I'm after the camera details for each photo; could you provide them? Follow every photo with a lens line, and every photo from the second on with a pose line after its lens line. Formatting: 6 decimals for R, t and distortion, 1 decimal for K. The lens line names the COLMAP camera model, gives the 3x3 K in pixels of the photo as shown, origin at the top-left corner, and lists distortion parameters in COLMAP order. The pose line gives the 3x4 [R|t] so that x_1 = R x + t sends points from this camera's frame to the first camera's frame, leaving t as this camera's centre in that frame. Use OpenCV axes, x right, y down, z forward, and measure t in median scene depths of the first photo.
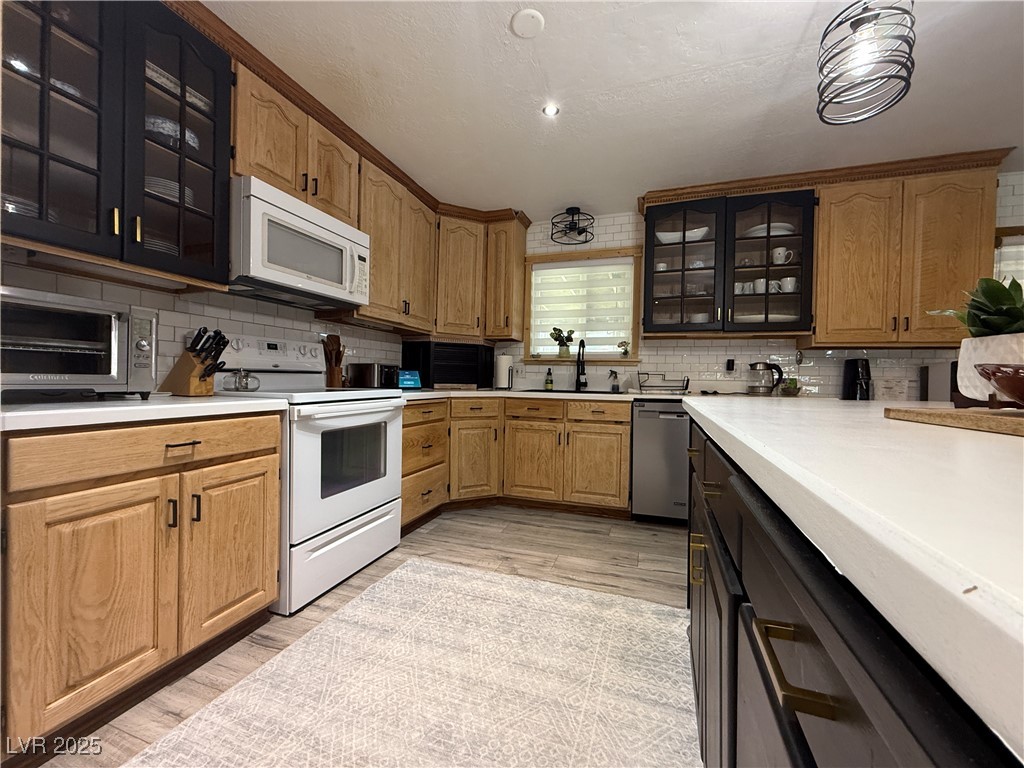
lens RADIAL K [[407.0, 0, 511.0], [0, 407.0, 385.3], [0, 0, 1]] dist [-0.000499, -0.000005]
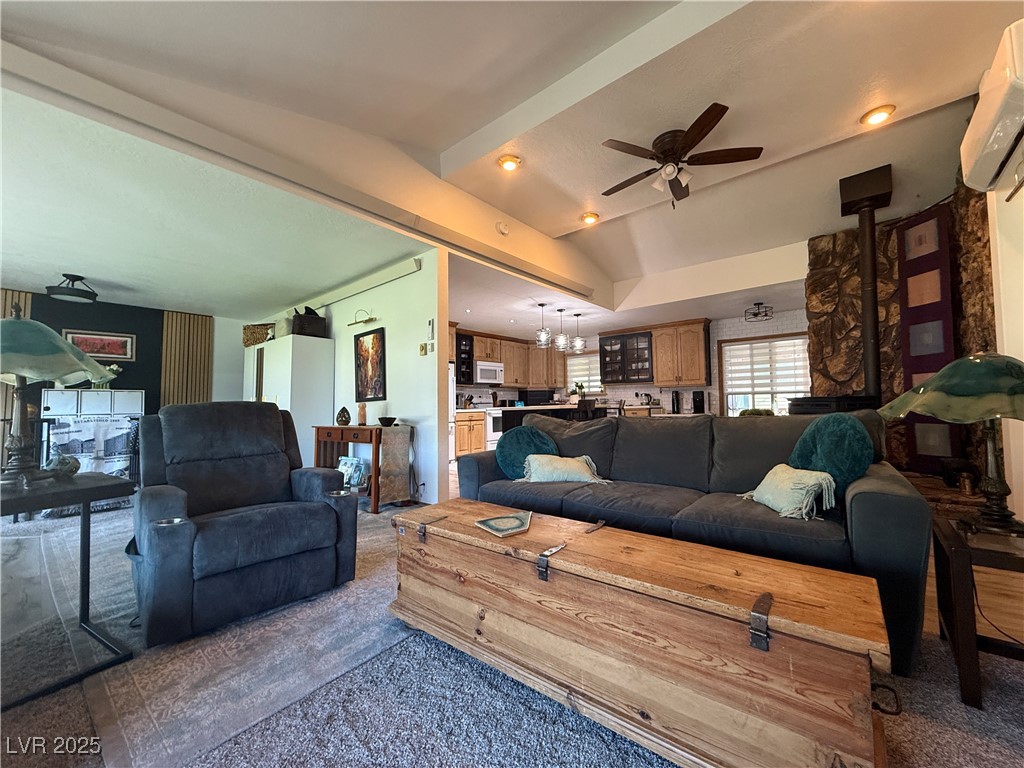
lens RADIAL K [[407.0, 0, 510.2], [0, 407.0, 386.3], [0, 0, 1]] dist [-0.000499, -0.000005]
pose [[0.927152, -0.050851, -0.371220, 0.881494], [0.027305, 0.997283, -0.068414, 0.059857], [0.373690, 0.053294, 0.926021, -1.955961]]
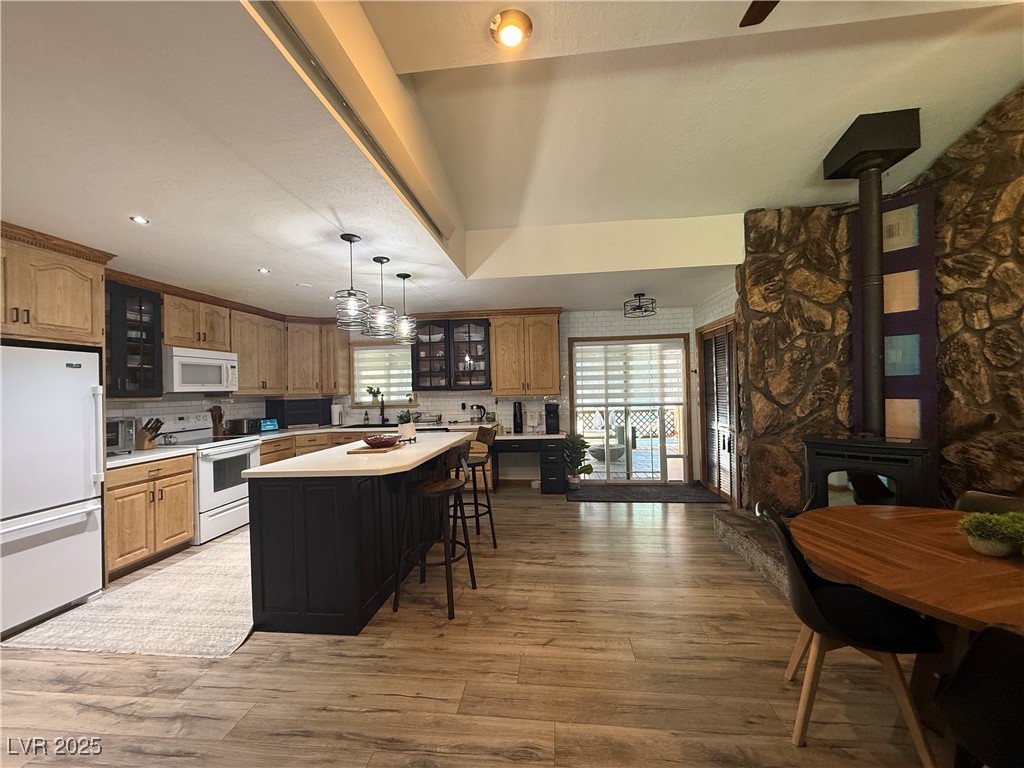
lens RADIAL K [[407.0, 0, 511.2], [0, 407.0, 385.8], [0, 0, 1]] dist [-0.000499, -0.000005]
pose [[0.974633, -0.042063, 0.219821, 0.409233], [0.047505, 0.998680, -0.019526, -0.110930], [-0.218709, 0.029474, 0.975345, -0.968581]]
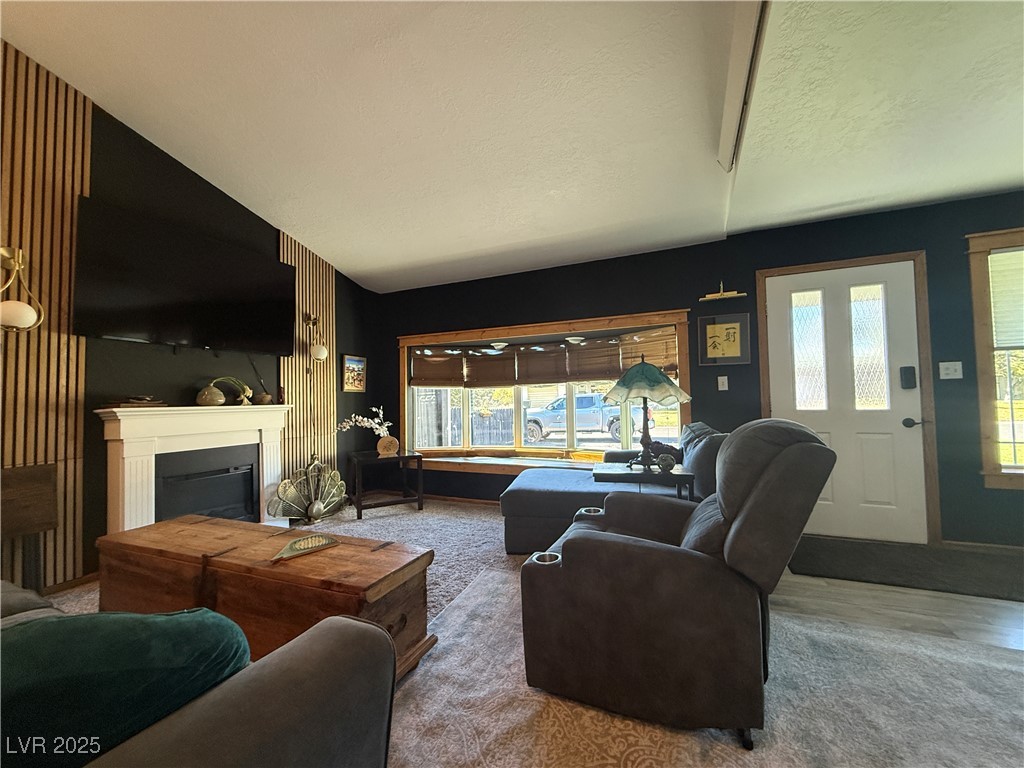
lens RADIAL K [[407.0, 0, 509.7], [0, 407.0, 385.7], [0, 0, 1]] dist [-0.000499, -0.000005]
pose [[-0.996404, 0.001321, 0.084721, 0.273862], [-0.000578, 0.999749, -0.022391, -0.018436], [-0.084729, -0.022359, -0.996153, -0.774464]]
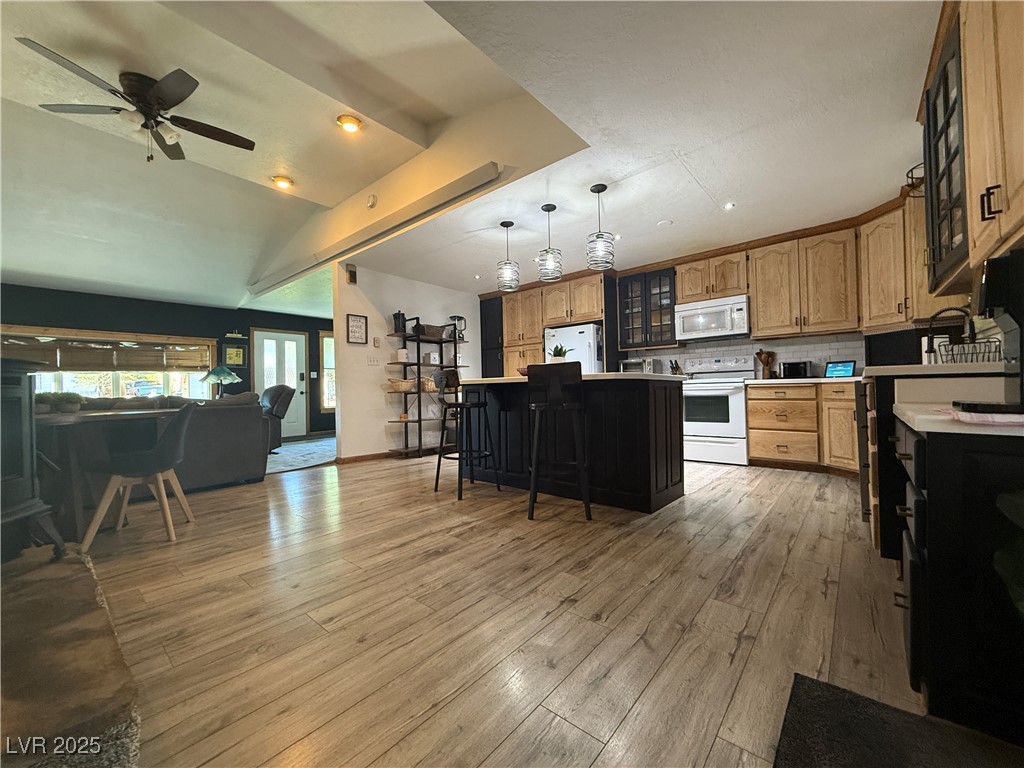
lens RADIAL K [[407.0, 0, 510.2], [0, 407.0, 385.0], [0, 0, 1]] dist [-0.000499, -0.000005]
pose [[-0.370158, -0.022392, -0.928699, 1.545913], [0.001431, 0.999695, -0.024674, 0.073135], [0.928968, -0.010462, -0.370012, 0.615949]]
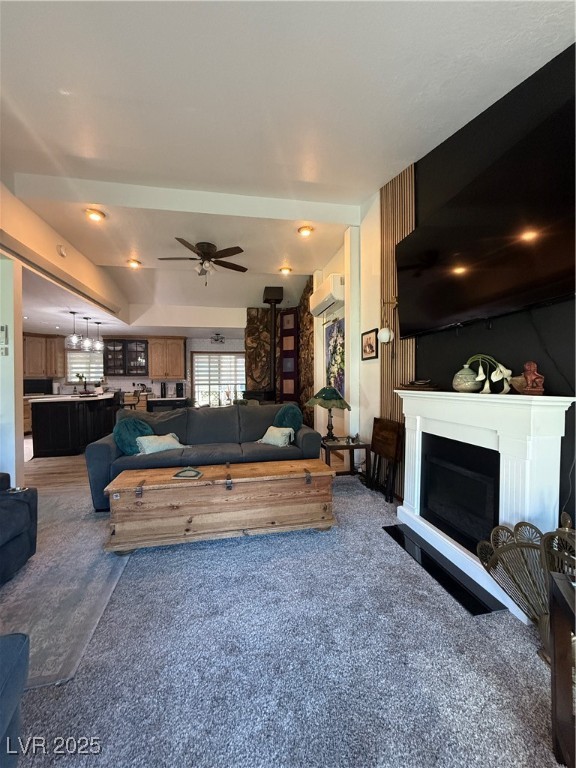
lens RADIAL K [[305.3, 0, 287.1], [0, 305.3, 383.3], [0, 0, 1]] dist [-0.000499, -0.000005]
pose [[0.872930, -0.033039, 0.486726, 0.483334], [0.035878, 0.999350, 0.003490, -0.023516], [-0.486525, 0.014416, 0.873548, -2.268582]]
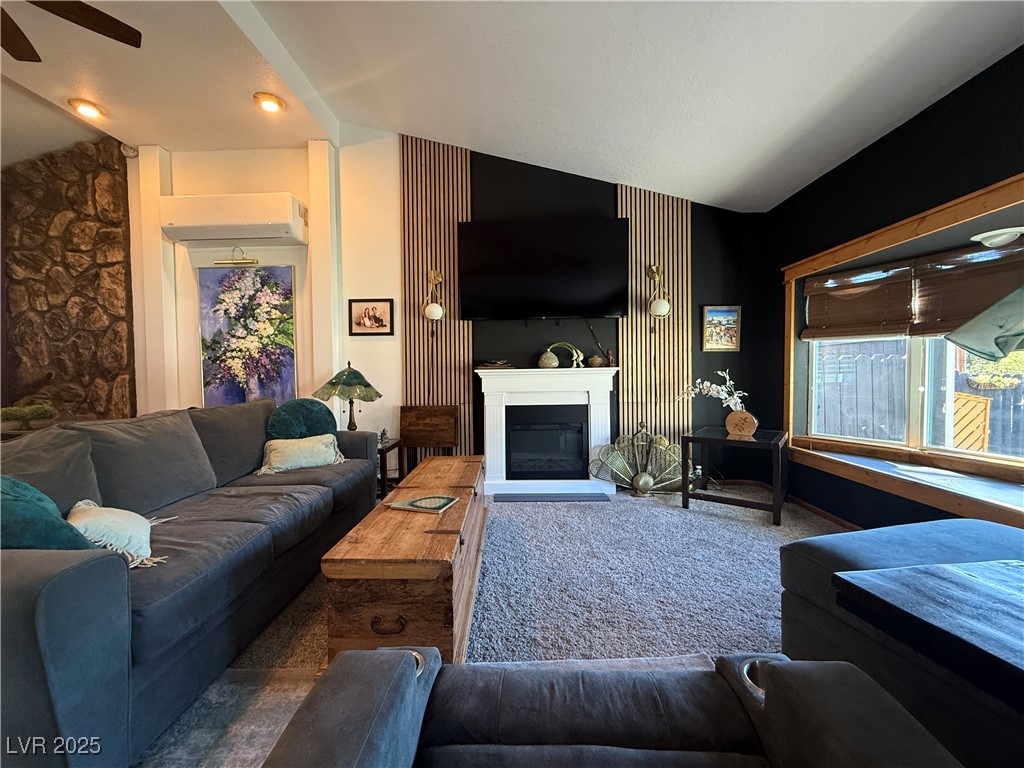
lens RADIAL K [[407.0, 0, 510.7], [0, 407.0, 385.3], [0, 0, 1]] dist [-0.000499, -0.000005]
pose [[-0.296976, -0.043226, 0.953906, -0.012496], [0.020973, 0.998439, 0.051773, -0.002904], [-0.954655, 0.035382, -0.295605, -1.335494]]
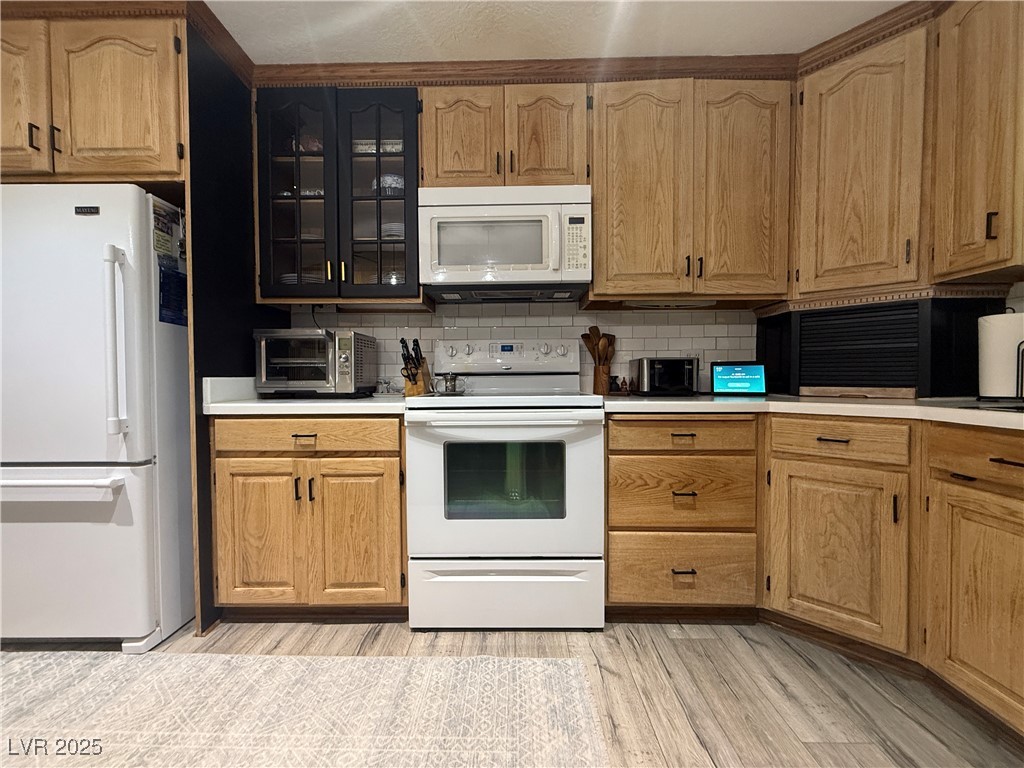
lens RADIAL K [[407.0, 0, 510.9], [0, 407.0, 384.8], [0, 0, 1]] dist [-0.000499, -0.000005]
pose [[0.314414, -0.000869, -0.949286, 0.270502], [-0.003214, 0.999993, -0.001980, -0.004830], [0.949281, 0.003673, 0.314409, 0.566316]]
